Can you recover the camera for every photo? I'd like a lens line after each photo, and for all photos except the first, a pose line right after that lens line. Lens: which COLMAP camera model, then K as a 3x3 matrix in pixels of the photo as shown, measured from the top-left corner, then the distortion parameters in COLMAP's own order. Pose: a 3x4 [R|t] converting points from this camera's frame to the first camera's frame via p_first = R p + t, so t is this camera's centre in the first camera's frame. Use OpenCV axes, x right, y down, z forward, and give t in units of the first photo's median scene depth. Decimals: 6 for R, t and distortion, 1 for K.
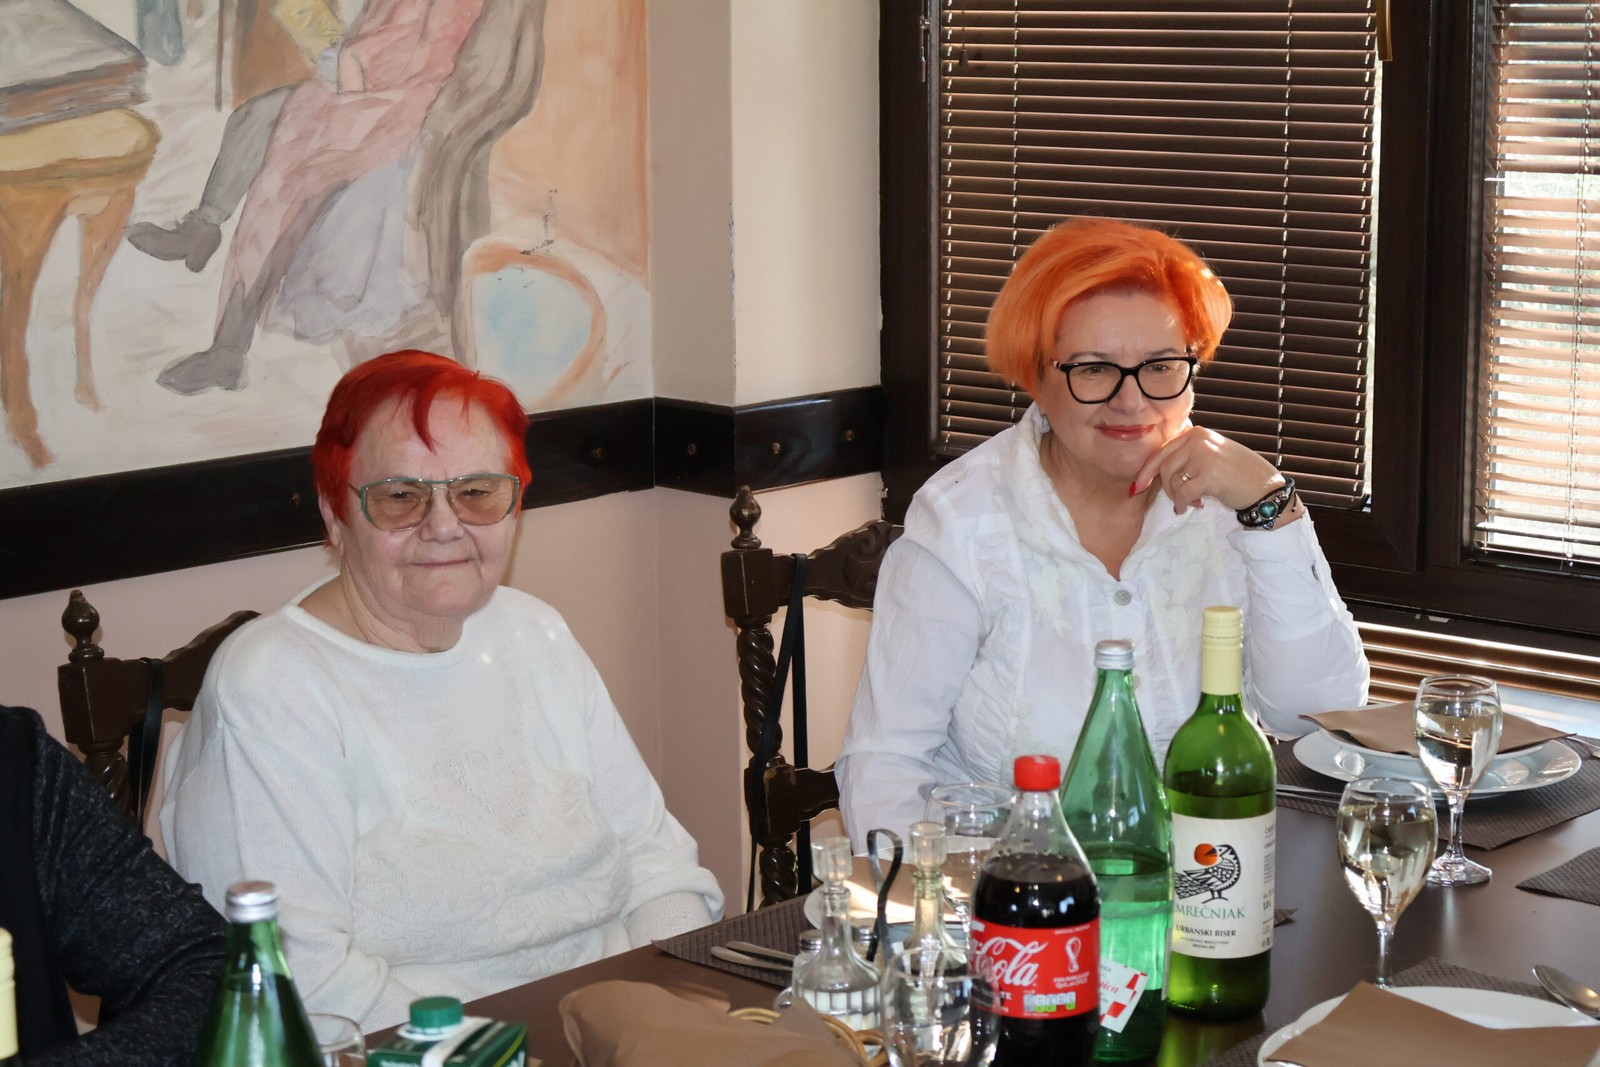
lens RADIAL K [[3173.7, 0, 811.5], [0, 3173.7, 536.4], [0, 0, 1]] dist [0.012722, 0.000000]
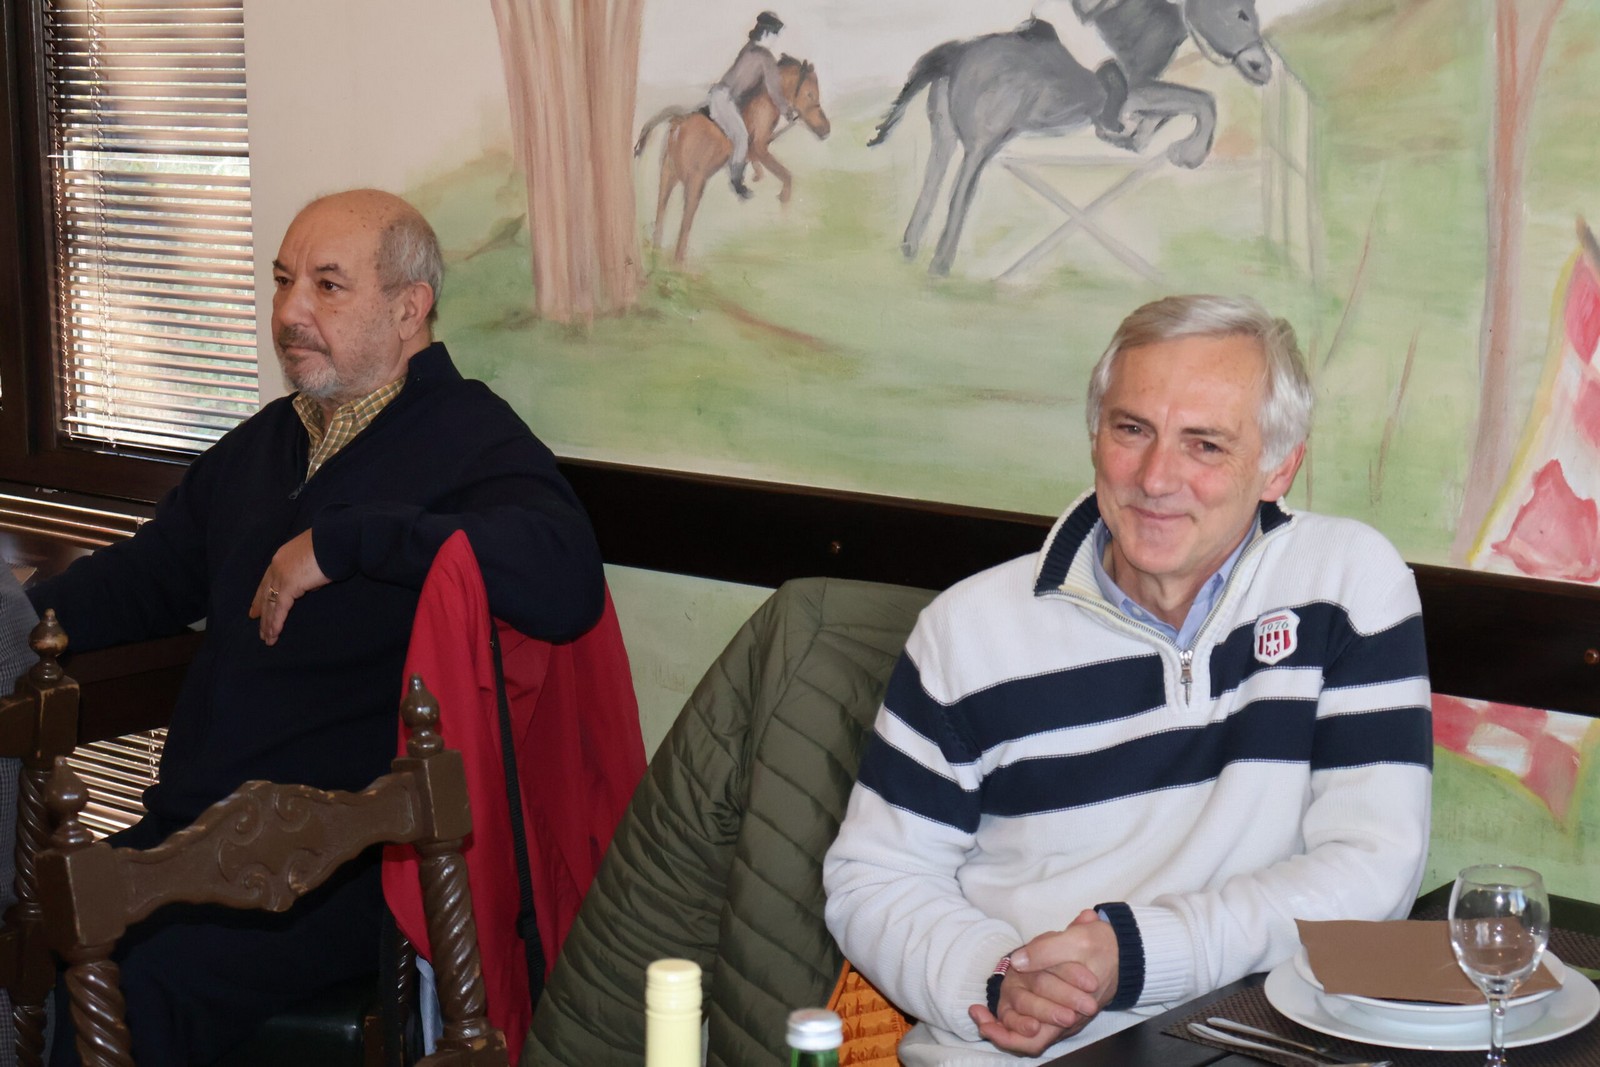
lens RADIAL K [[3173.7, 0, 805.5], [0, 3173.7, 546.6], [0, 0, 1]] dist [0.012722, 0.000000]
pose [[0.999993, -0.001696, -0.003390, 0.517095], [0.001684, 0.999992, -0.003593, 0.054311], [0.003396, 0.003588, 0.999988, -0.316158]]
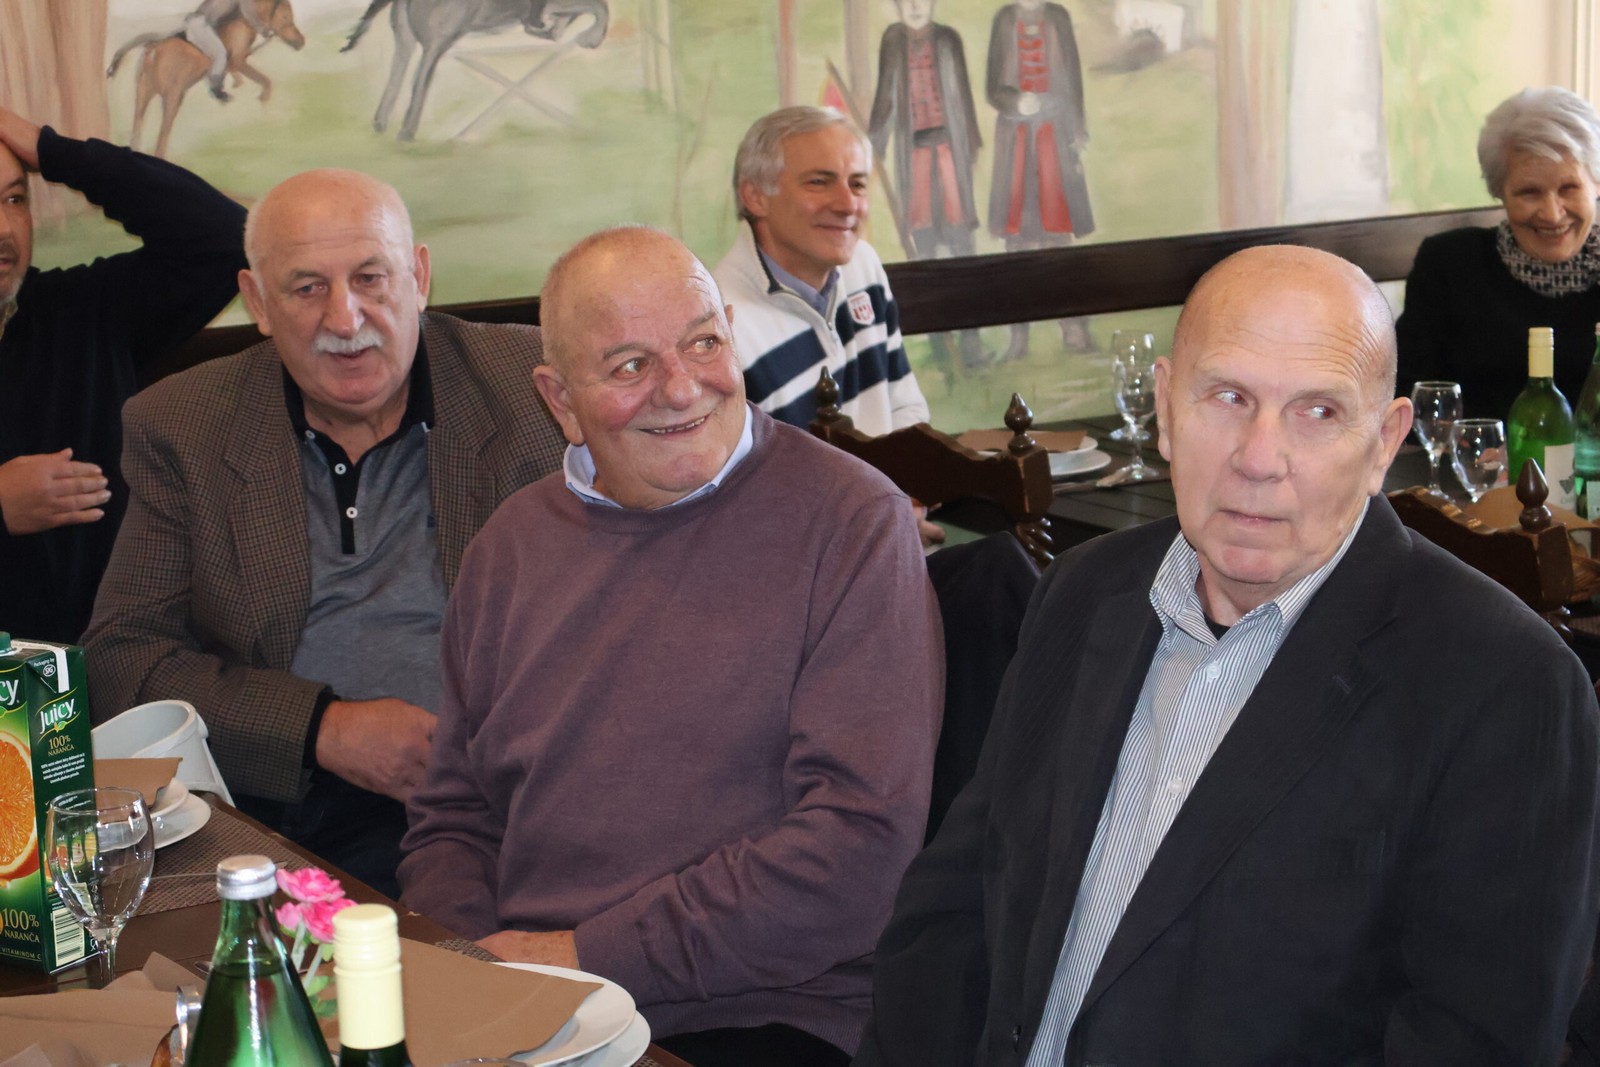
lens RADIAL K [[3173.7, 0, 795.2], [0, 3173.7, 532.7], [0, 0, 1]] dist [0.012722, 0.000000]
pose [[0.259995, -0.184862, 0.947749, -0.610761], [0.186240, 0.972674, 0.138633, -0.020577], [-0.947479, 0.140465, 0.287320, 0.101646]]
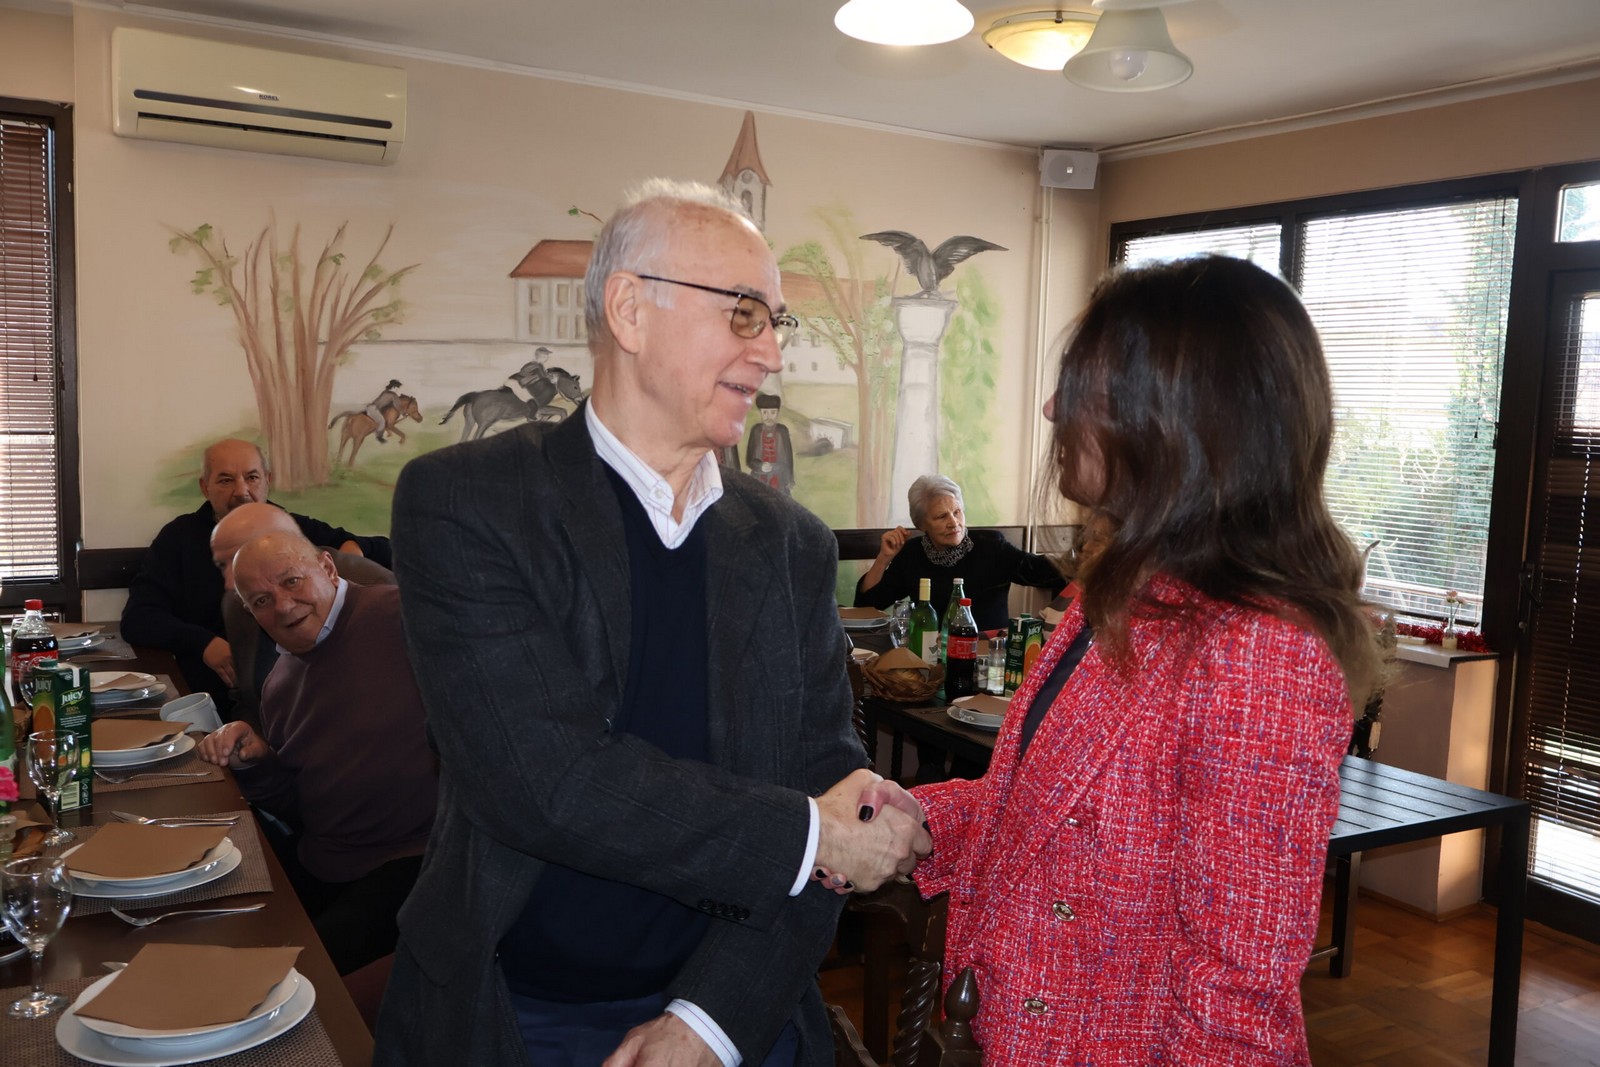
lens RADIAL K [[1413.2, 0, 801.4], [0, 1413.2, 533.0], [0, 0, 1]] dist [-0.000325, 0.016671]
pose [[0.307440, -0.083097, 0.947932, -0.555726], [0.123218, 0.991269, 0.046933, 0.011821], [-0.943556, 0.102374, 0.314995, -0.091499]]
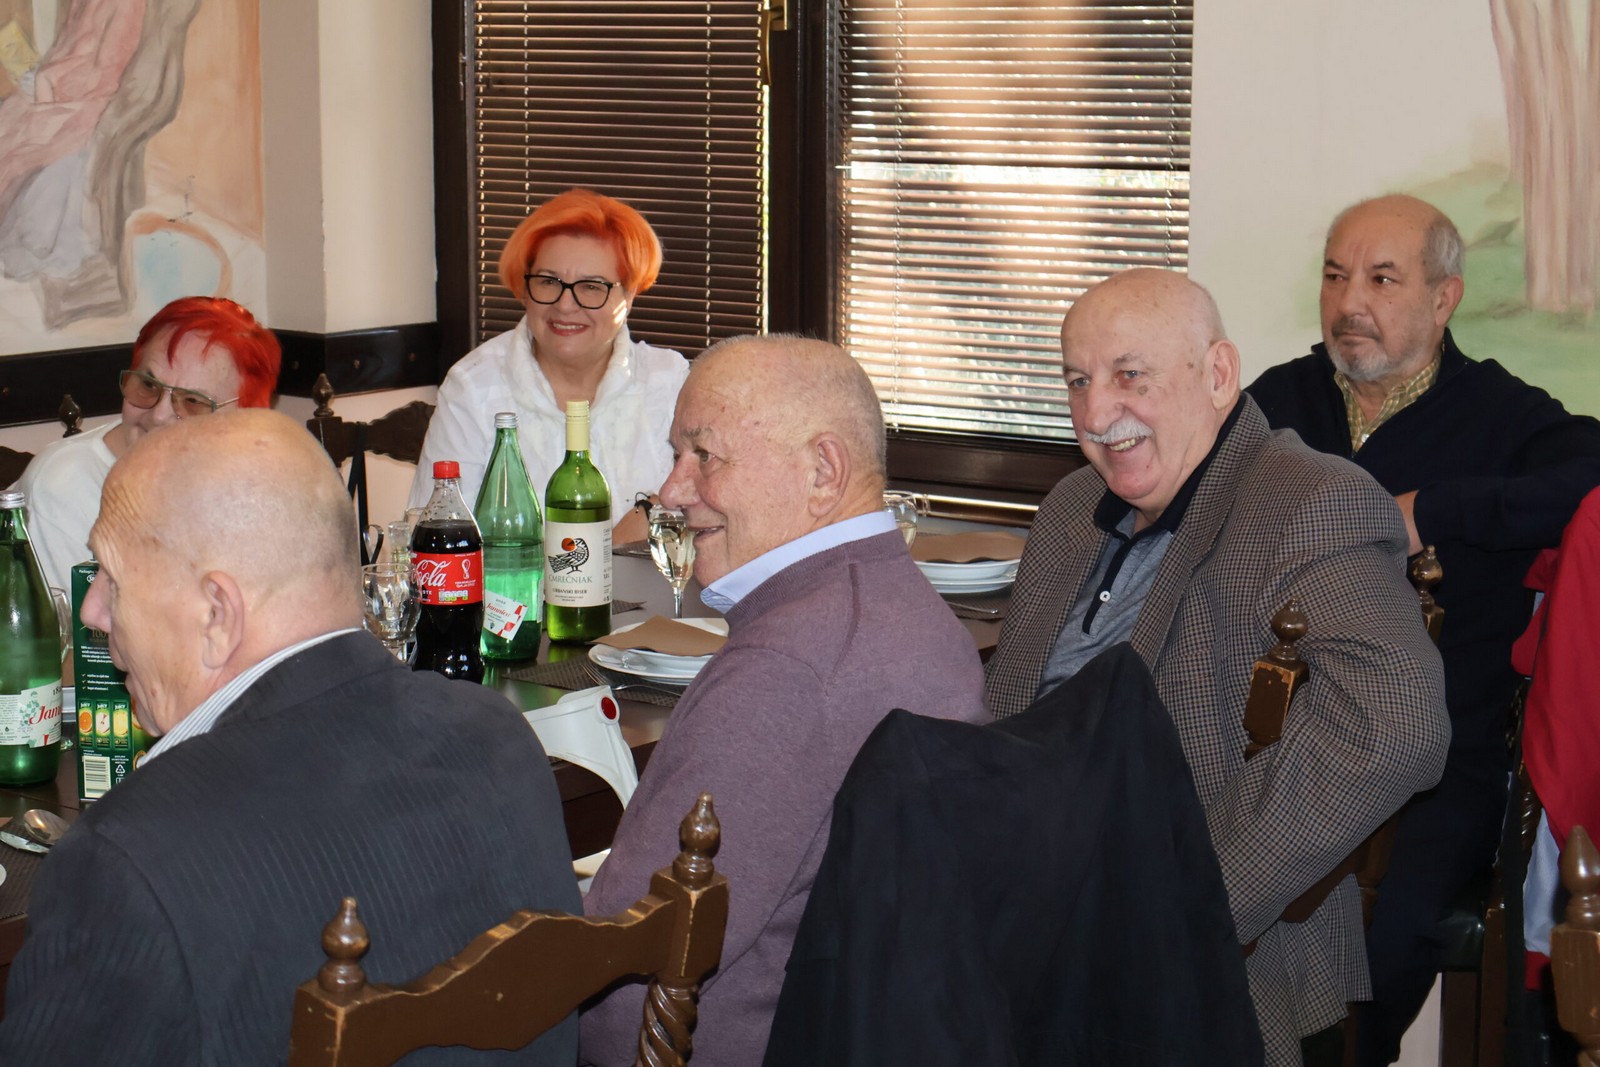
lens RADIAL K [[3173.7, 0, 782.1], [0, 3173.7, 536.7], [0, 0, 1]] dist [0.012722, 0.000000]
pose [[0.995844, -0.006145, 0.090871, 0.052278], [0.007392, 0.999883, -0.013394, 0.074500], [-0.090778, 0.014010, 0.995773, -0.434922]]
